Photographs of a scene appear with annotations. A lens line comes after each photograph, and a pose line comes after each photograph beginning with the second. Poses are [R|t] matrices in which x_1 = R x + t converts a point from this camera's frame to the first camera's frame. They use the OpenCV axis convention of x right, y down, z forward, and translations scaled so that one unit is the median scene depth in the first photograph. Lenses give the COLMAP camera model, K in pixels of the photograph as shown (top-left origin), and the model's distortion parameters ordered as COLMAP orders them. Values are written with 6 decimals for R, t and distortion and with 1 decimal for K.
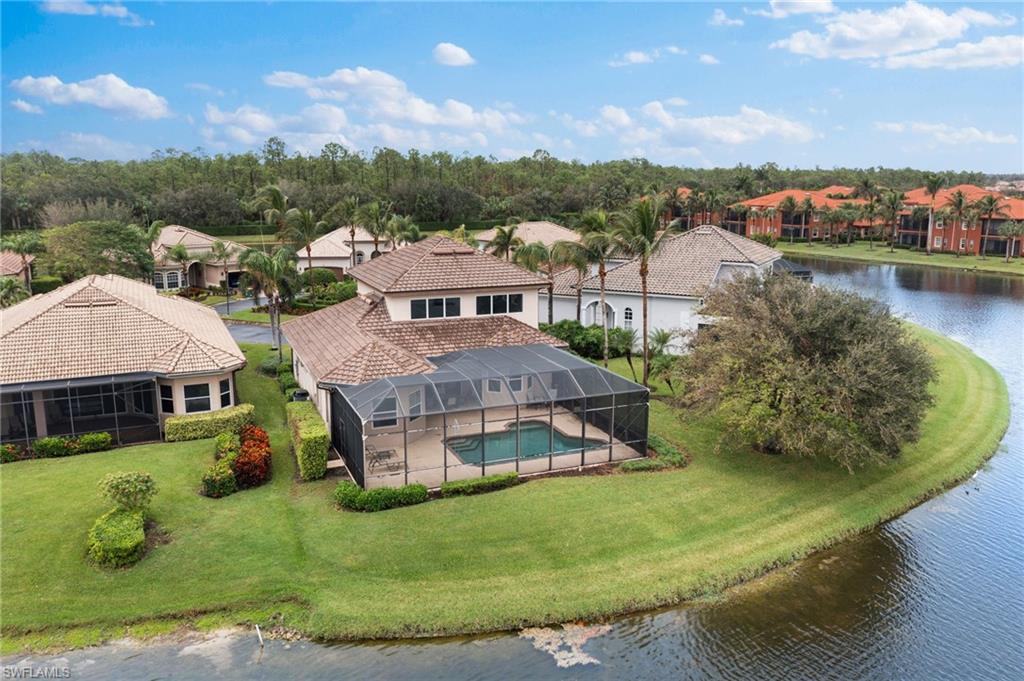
lens RADIAL K [[814.8, 0, 509.0], [0, 814.8, 342.6], [0, 0, 1]] dist [-0.004868, 0.009440]
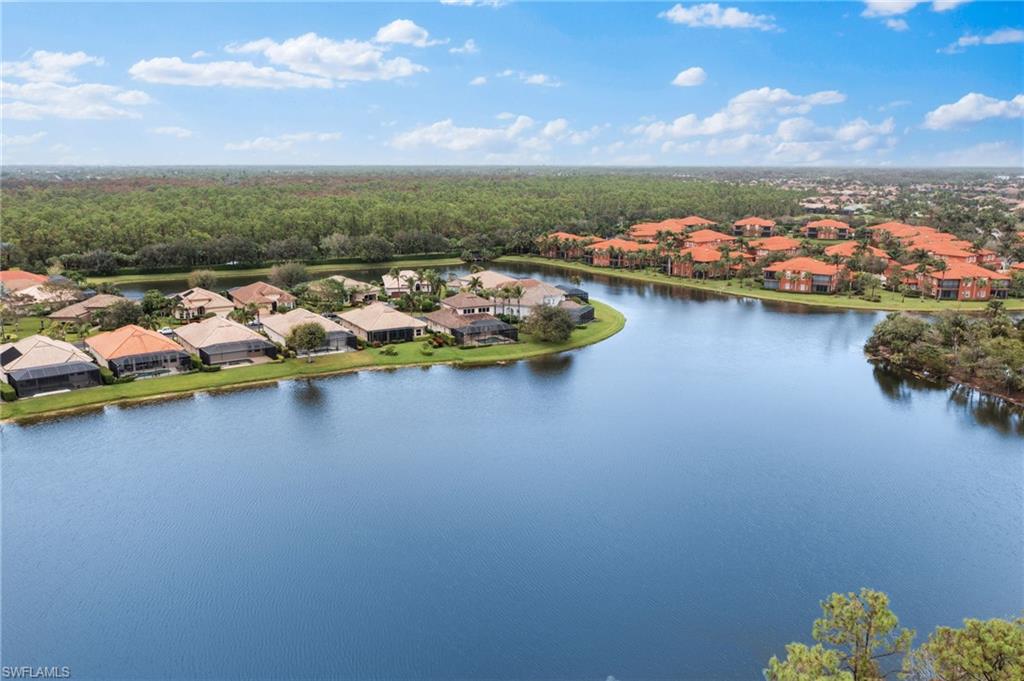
lens RADIAL K [[814.8, 0, 509.0], [0, 814.8, 342.6], [0, 0, 1]] dist [-0.004868, 0.009440]
pose [[0.995899, -0.017804, 0.088700, -0.259858], [0.016266, 0.999705, 0.018026, 0.046525], [-0.088995, -0.016509, 0.995895, -3.186694]]
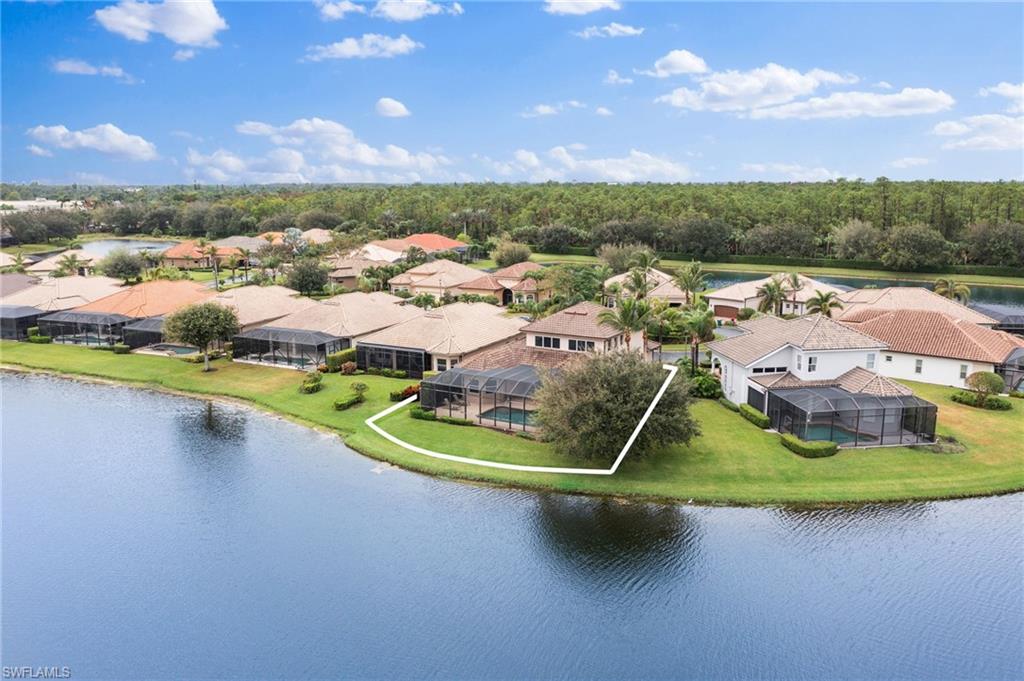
lens RADIAL K [[814.8, 0, 509.0], [0, 814.8, 342.6], [0, 0, 1]] dist [-0.004868, 0.009440]
pose [[0.611969, 0.152300, -0.776079, 1.289499], [-0.155307, 0.985319, 0.070897, -0.159402], [0.775483, 0.077144, 0.626638, -0.216885]]
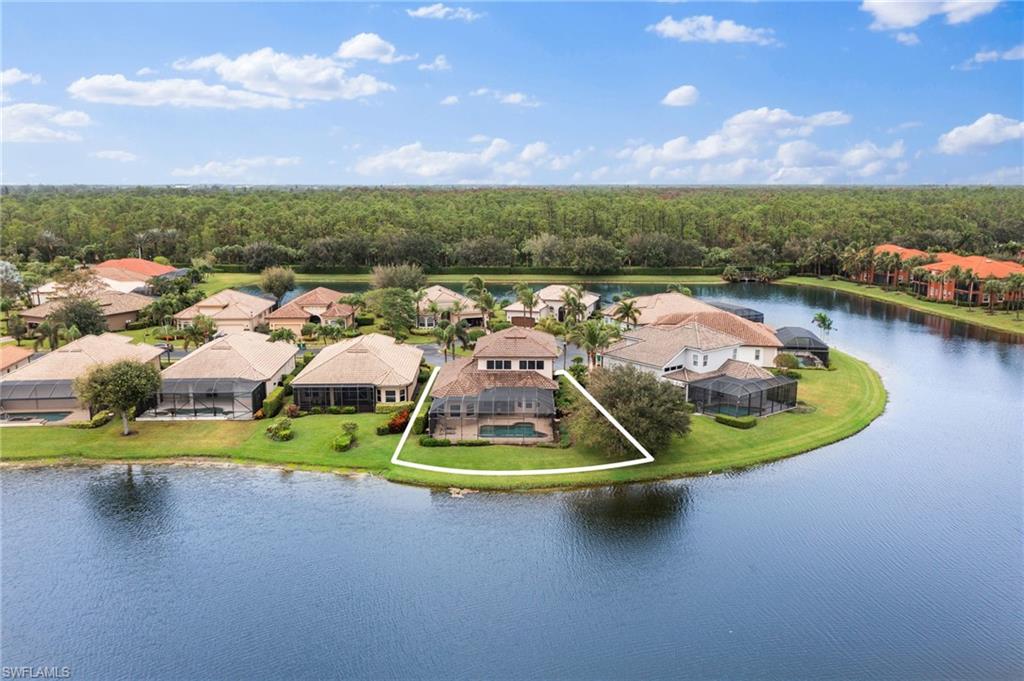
lens RADIAL K [[814.8, 0, 509.0], [0, 814.8, 342.6], [0, 0, 1]] dist [-0.004868, 0.009440]
pose [[0.921055, 0.075675, -0.382010, 0.739106], [-0.078413, 0.996885, 0.008420, -0.120244], [0.381458, 0.022199, 0.924120, -0.942491]]
